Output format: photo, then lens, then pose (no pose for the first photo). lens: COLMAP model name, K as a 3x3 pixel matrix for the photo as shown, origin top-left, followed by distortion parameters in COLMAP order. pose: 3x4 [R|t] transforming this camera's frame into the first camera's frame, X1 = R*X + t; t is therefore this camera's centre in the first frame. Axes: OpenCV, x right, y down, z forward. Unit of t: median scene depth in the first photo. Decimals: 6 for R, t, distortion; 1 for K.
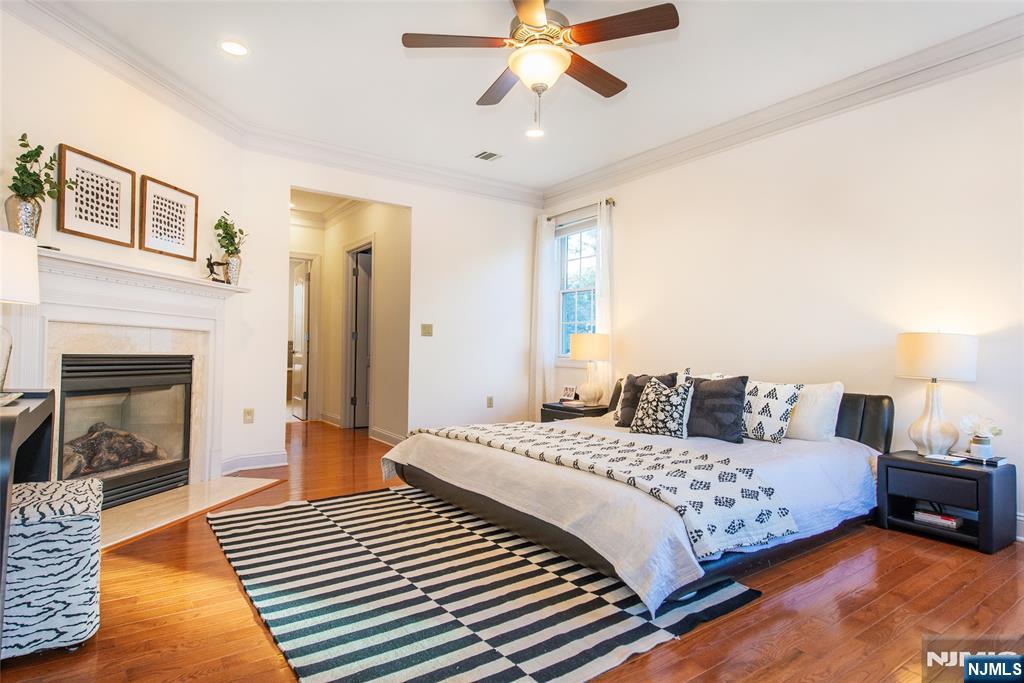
lens RADIAL K [[561.3, 0, 512.0], [0, 561.3, 341.5], [0, 0, 1]] dist [0.016208, -0.001709]
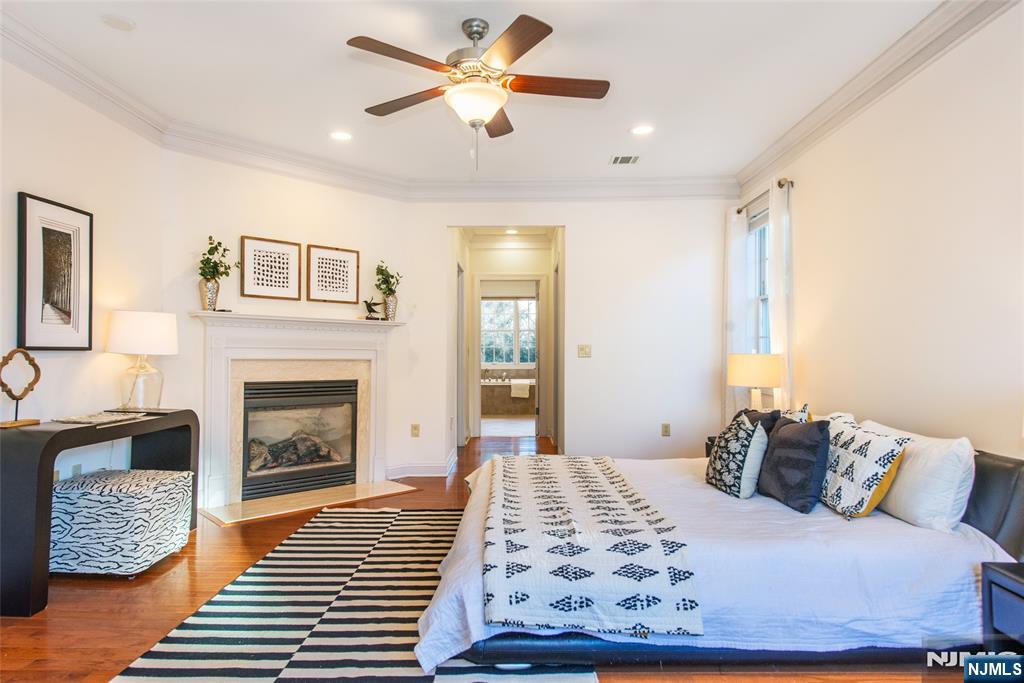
lens RADIAL K [[618.7, 0, 512.0], [0, 618.7, 341.5], [0, 0, 1]] dist [0.020103, -0.002270]
pose [[0.800048, -0.024323, -0.599443, 0.619039], [0.020188, 0.999703, -0.013620, -0.040142], [0.599597, -0.001205, 0.800301, 0.132112]]
